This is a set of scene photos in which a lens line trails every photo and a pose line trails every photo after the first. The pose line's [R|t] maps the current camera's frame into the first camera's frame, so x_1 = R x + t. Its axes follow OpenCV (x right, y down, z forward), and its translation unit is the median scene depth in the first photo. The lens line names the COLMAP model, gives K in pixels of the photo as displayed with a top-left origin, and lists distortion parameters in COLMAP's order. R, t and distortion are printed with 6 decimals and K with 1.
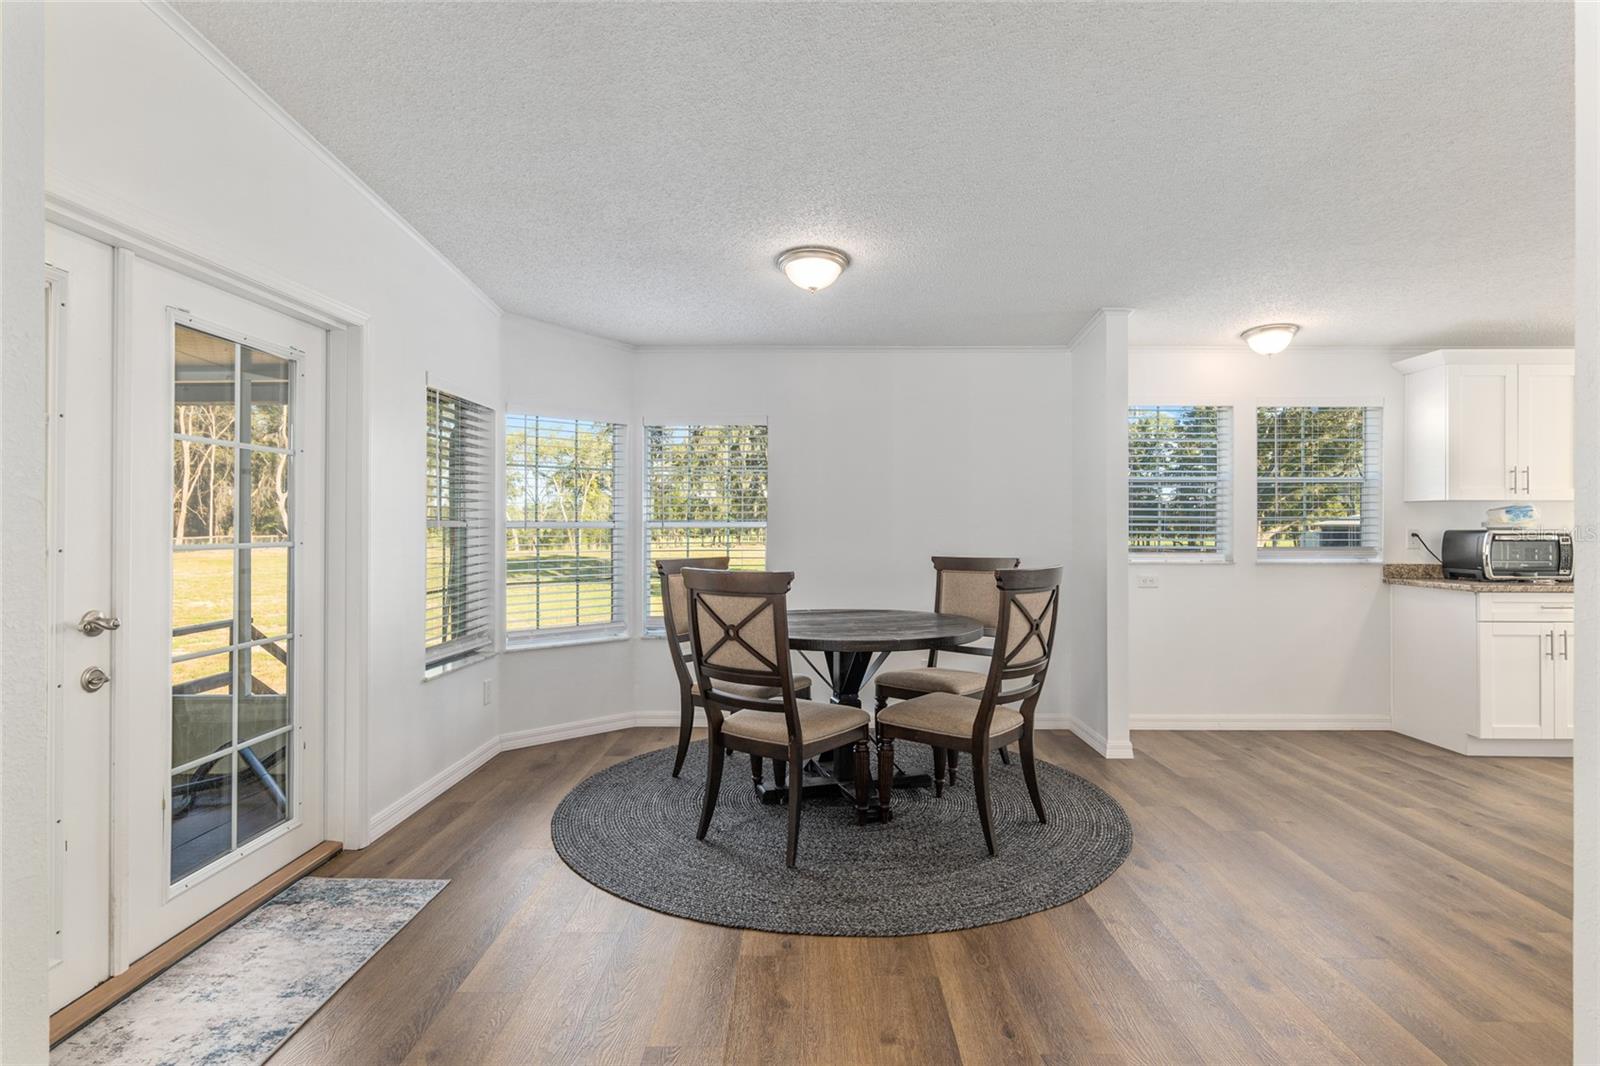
lens RADIAL K [[795.4, 0, 800.2], [0, 795.4, 522.8], [0, 0, 1]] dist [-0.000570, -0.002074]
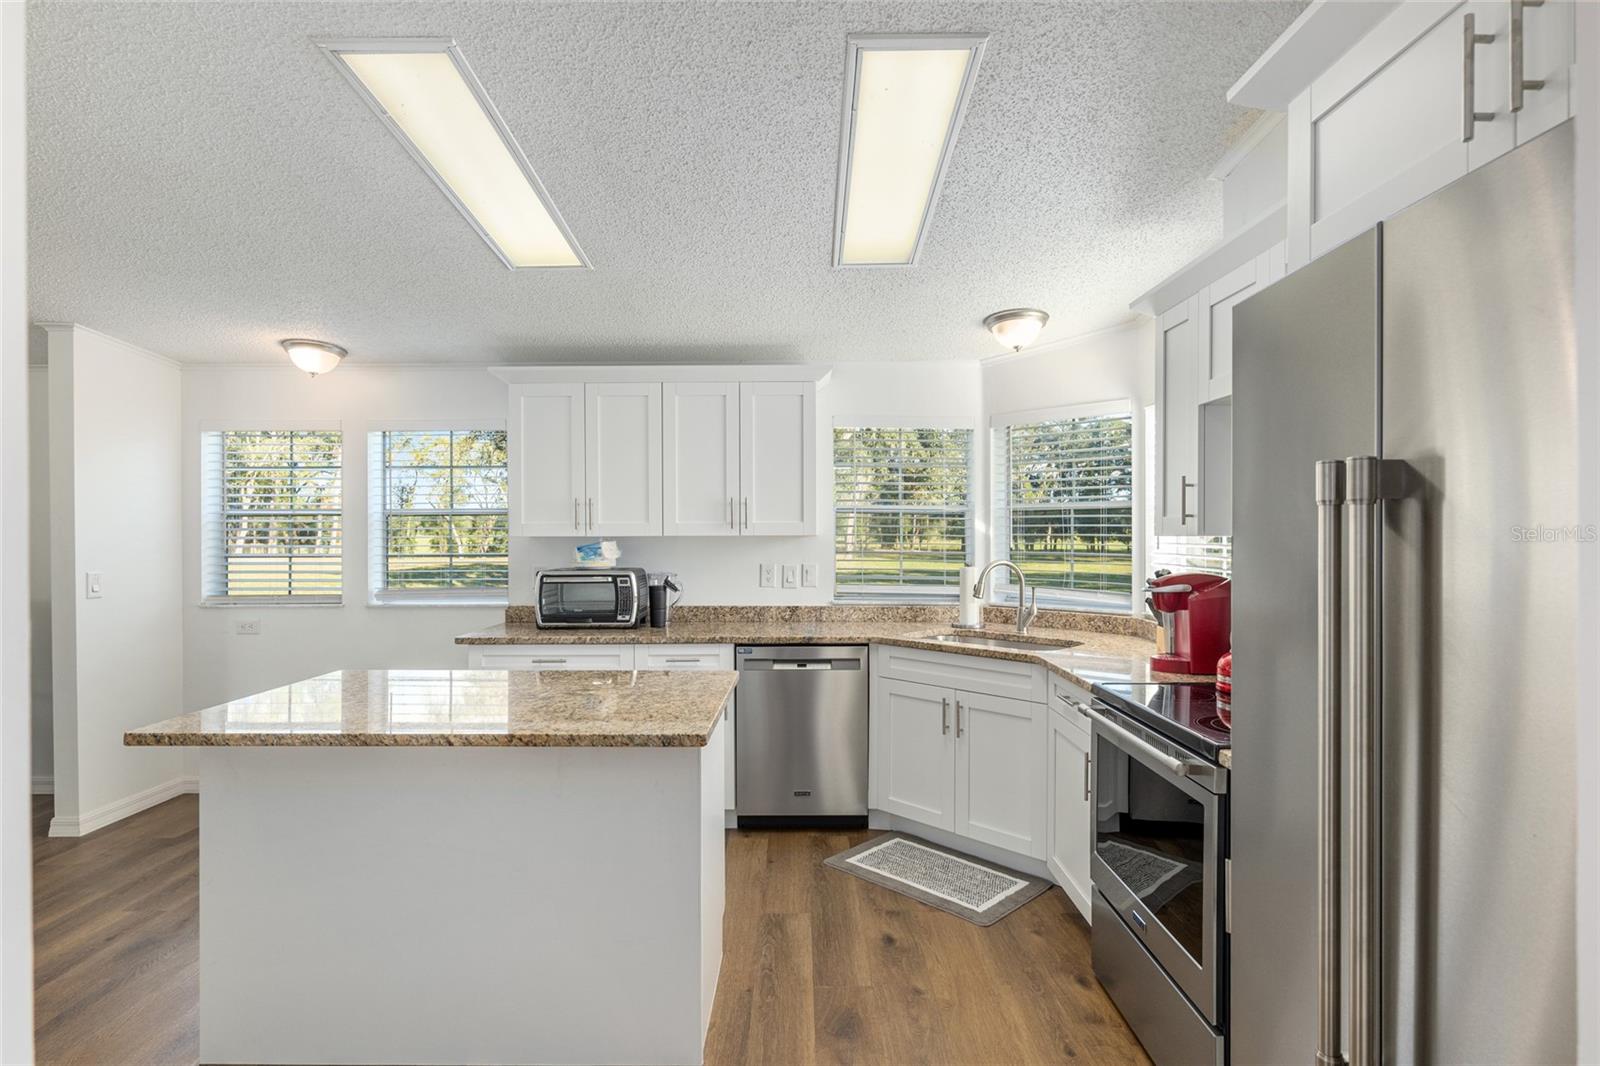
lens RADIAL K [[797.9, 0, 797.1], [0, 797.9, 524.9], [0, 0, 1]] dist [-0.013094, -0.000425]
pose [[0.999900, -0.009669, 0.010342, 1.119758], [0.009708, 0.999946, -0.003696, -0.035142], [-0.010306, 0.003796, 0.999940, 0.110034]]
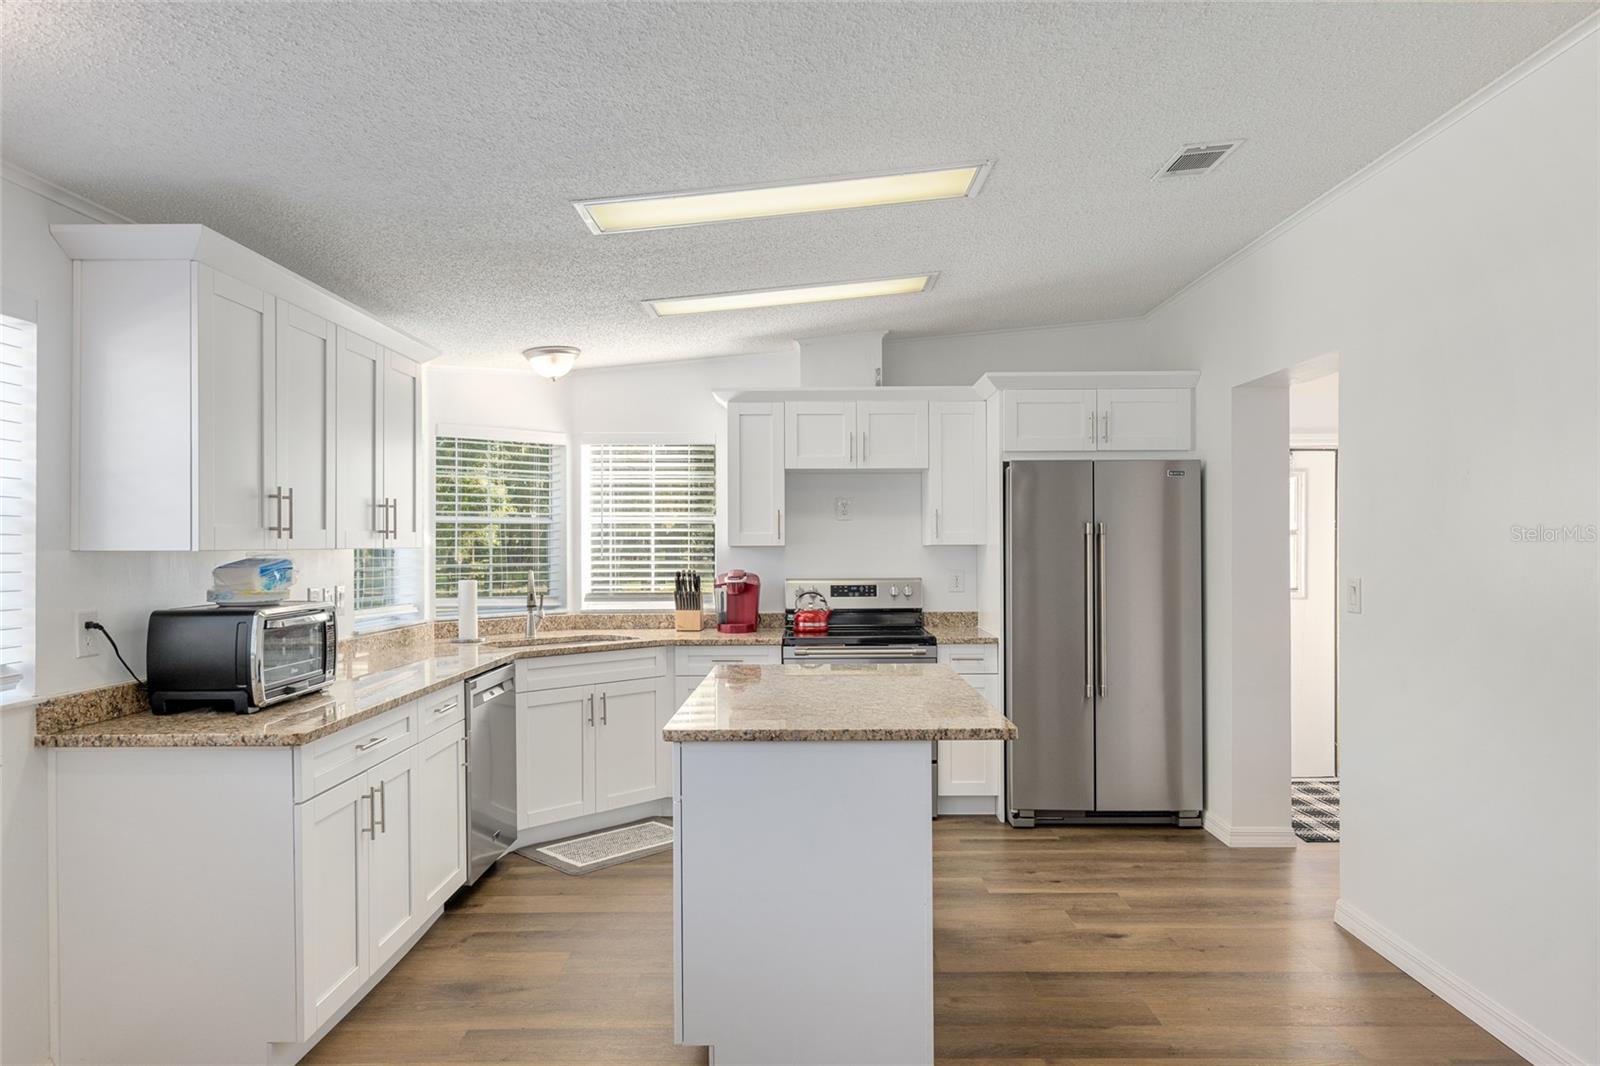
lens RADIAL K [[1016.3, 0, 798.5], [0, 1016.3, 539.7], [0, 0, 1]] dist [-0.002597, 0.001476]
pose [[-0.007704, -0.000907, 0.999970, 0.214074], [0.000711, 0.999999, 0.000913, -0.035178], [-0.999970, 0.000718, -0.007704, 0.646564]]
